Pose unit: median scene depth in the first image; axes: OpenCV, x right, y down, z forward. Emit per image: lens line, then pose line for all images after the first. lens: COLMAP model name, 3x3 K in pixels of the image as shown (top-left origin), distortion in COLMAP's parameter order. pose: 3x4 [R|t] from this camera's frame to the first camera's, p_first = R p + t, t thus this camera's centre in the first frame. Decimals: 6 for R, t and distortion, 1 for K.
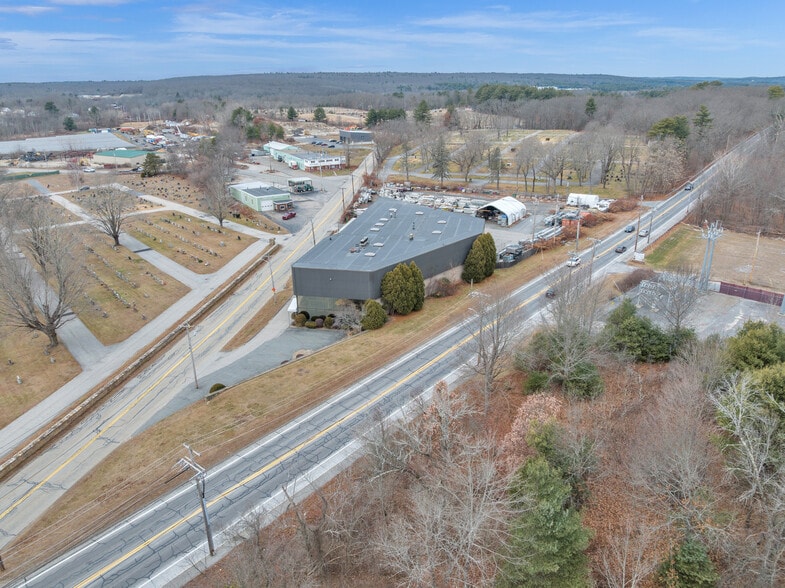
lens RADIAL K [[556.5, 0, 392.5], [0, 556.5, 294.0], [0, 0, 1]] dist [-0.037486, 0.000173]
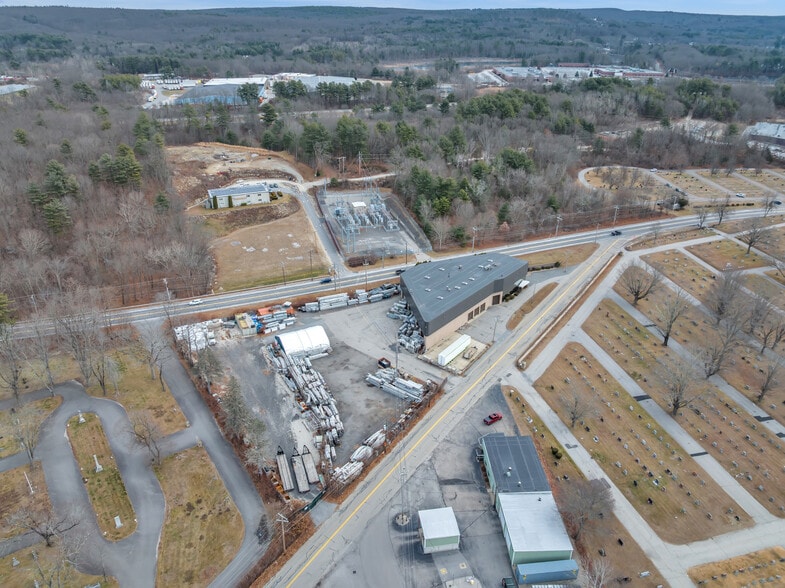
lens RADIAL K [[556.5, 0, 392.5], [0, 556.5, 294.0], [0, 0, 1]] dist [-0.037486, 0.000173]
pose [[-0.879197, -0.211115, 0.427134, -0.320207], [0.175586, 0.689819, 0.702367, -0.763653], [-0.442925, 0.692518, -0.569418, 1.223421]]
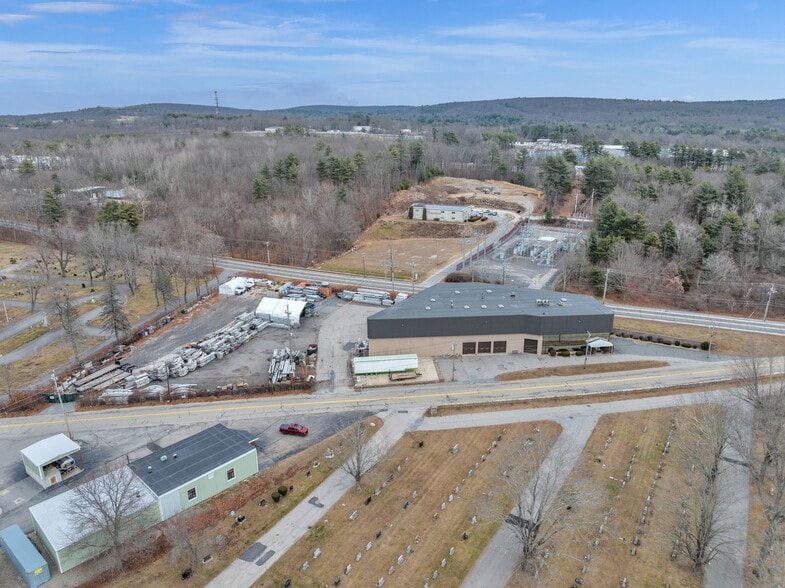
lens RADIAL K [[573.0, 0, 390.2], [0, 573.0, 266.3], [0, 0, 1]] dist [-0.038467, -0.004167]
pose [[-0.267762, -0.238080, 0.933607, -0.654472], [0.351588, 0.878025, 0.324742, -0.400904], [-0.897045, 0.415198, -0.151396, 0.801582]]
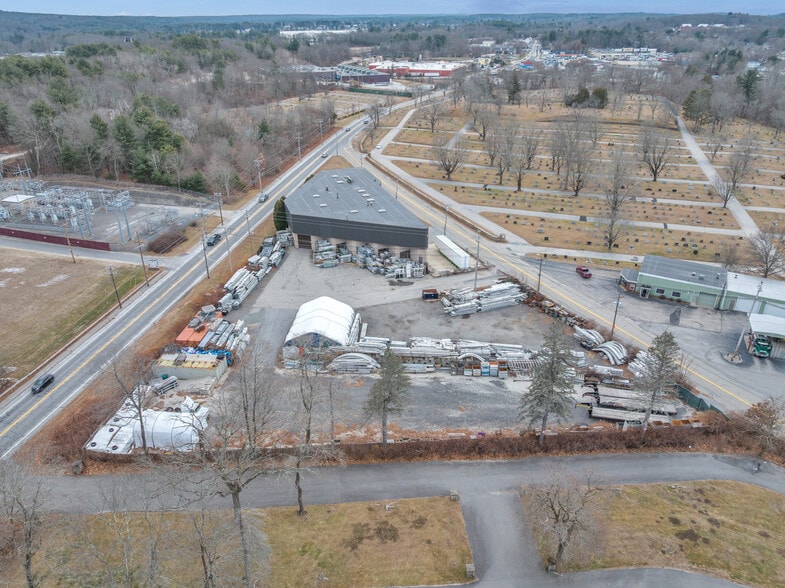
lens RADIAL K [[573.0, 0, 390.2], [0, 573.0, 266.3], [0, 0, 1]] dist [-0.038467, -0.004167]
pose [[-0.865178, 0.217737, -0.451726, 0.334437], [-0.163316, 0.729358, 0.664353, -0.533239], [0.474125, 0.648558, -0.595465, 1.152686]]
